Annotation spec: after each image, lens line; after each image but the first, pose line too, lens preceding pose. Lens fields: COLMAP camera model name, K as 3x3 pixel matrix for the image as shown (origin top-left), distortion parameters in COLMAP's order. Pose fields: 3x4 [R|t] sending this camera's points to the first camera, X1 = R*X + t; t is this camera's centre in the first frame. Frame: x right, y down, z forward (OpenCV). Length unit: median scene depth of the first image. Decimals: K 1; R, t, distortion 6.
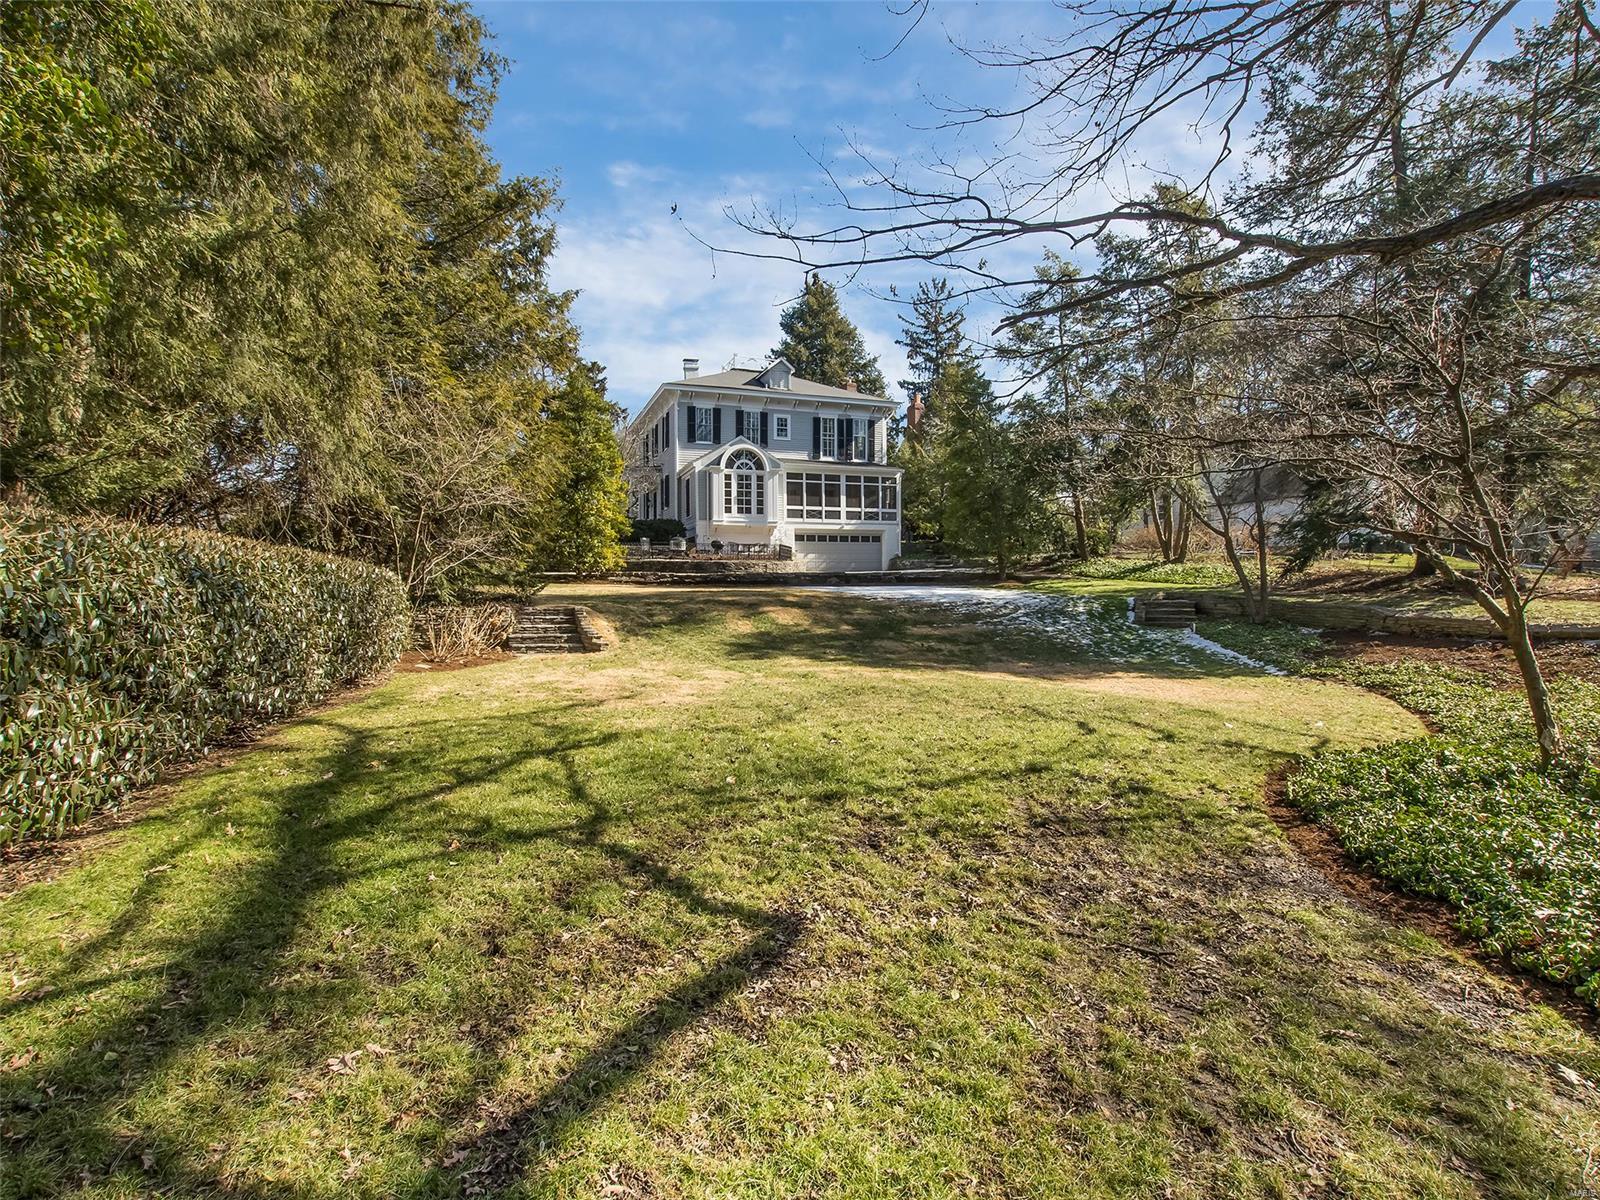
lens RADIAL K [[783.0, 0, 800.0], [0, 783.0, 600.0], [0, 0, 1]] dist [-0.026715, 0.000000]
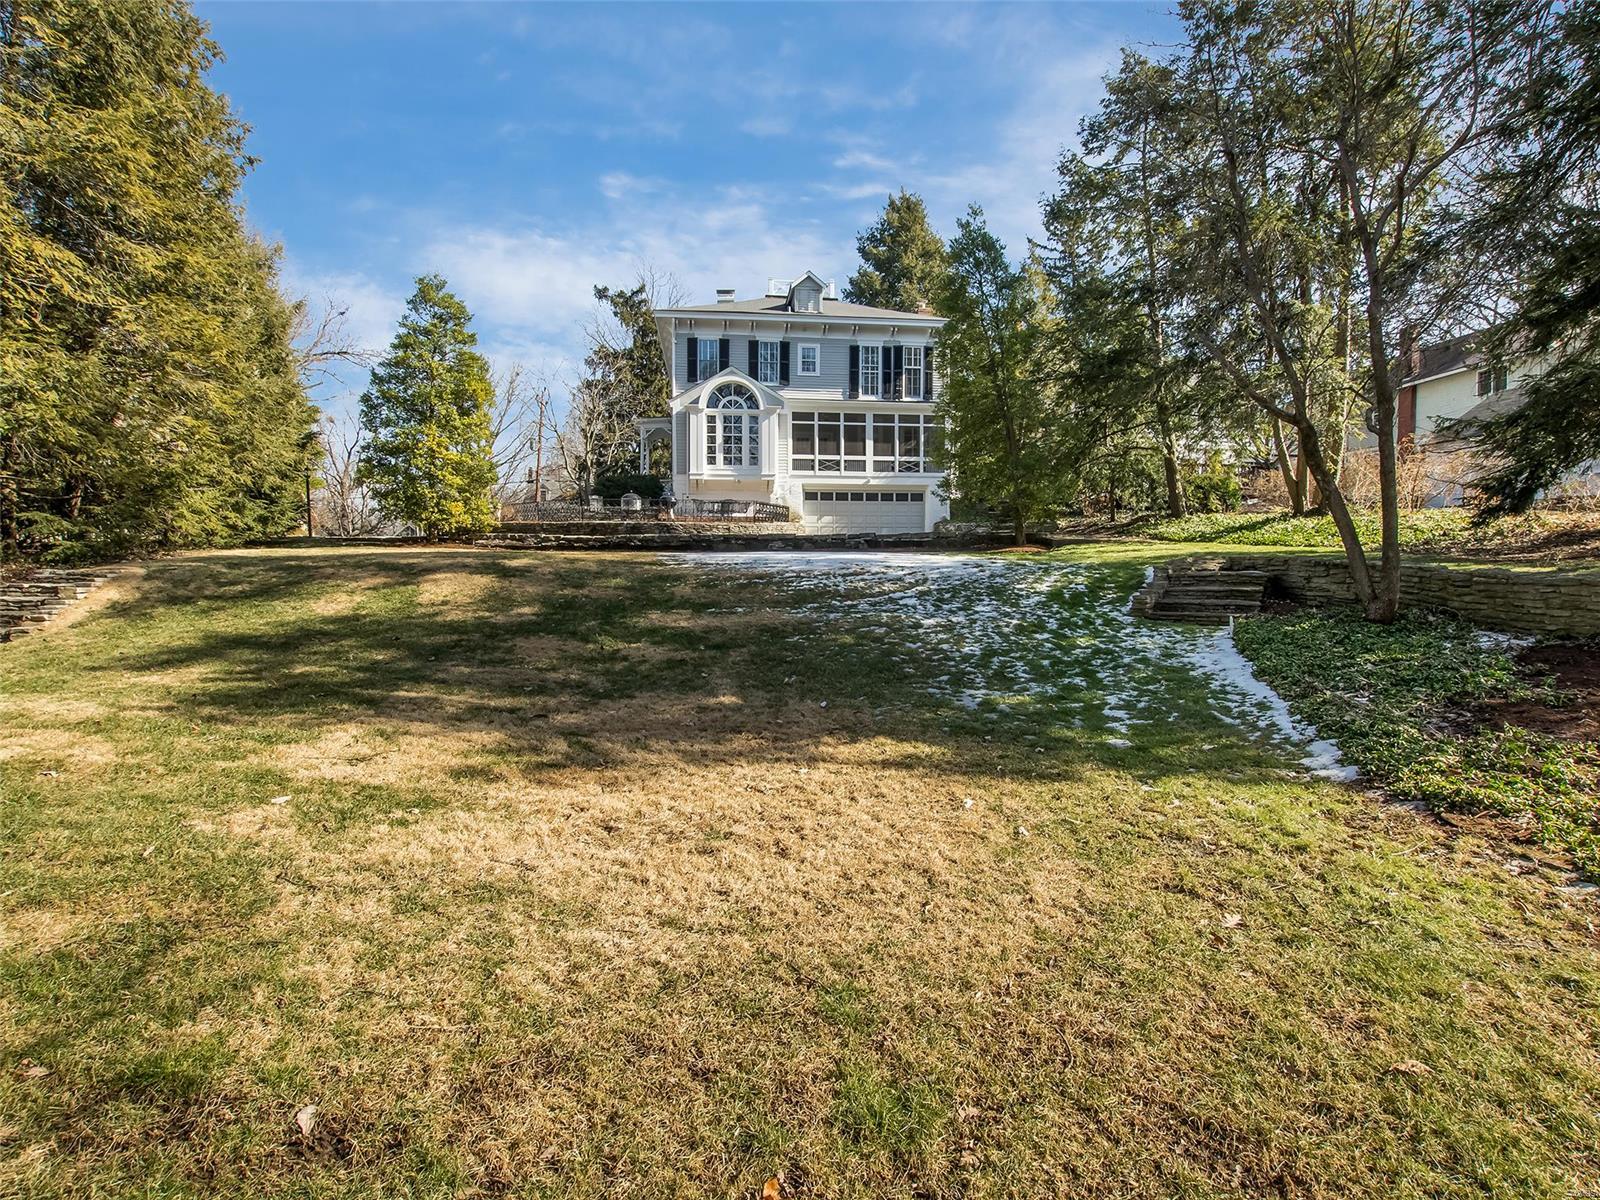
lens RADIAL K [[783.0, 0, 800.0], [0, 783.0, 600.0], [0, 0, 1]] dist [-0.026715, 0.000000]
pose [[0.970013, 0.017333, -0.242434, 0.180536], [-0.011700, 0.999627, 0.024658, 0.005404], [0.242771, -0.021083, 0.969855, 0.237255]]
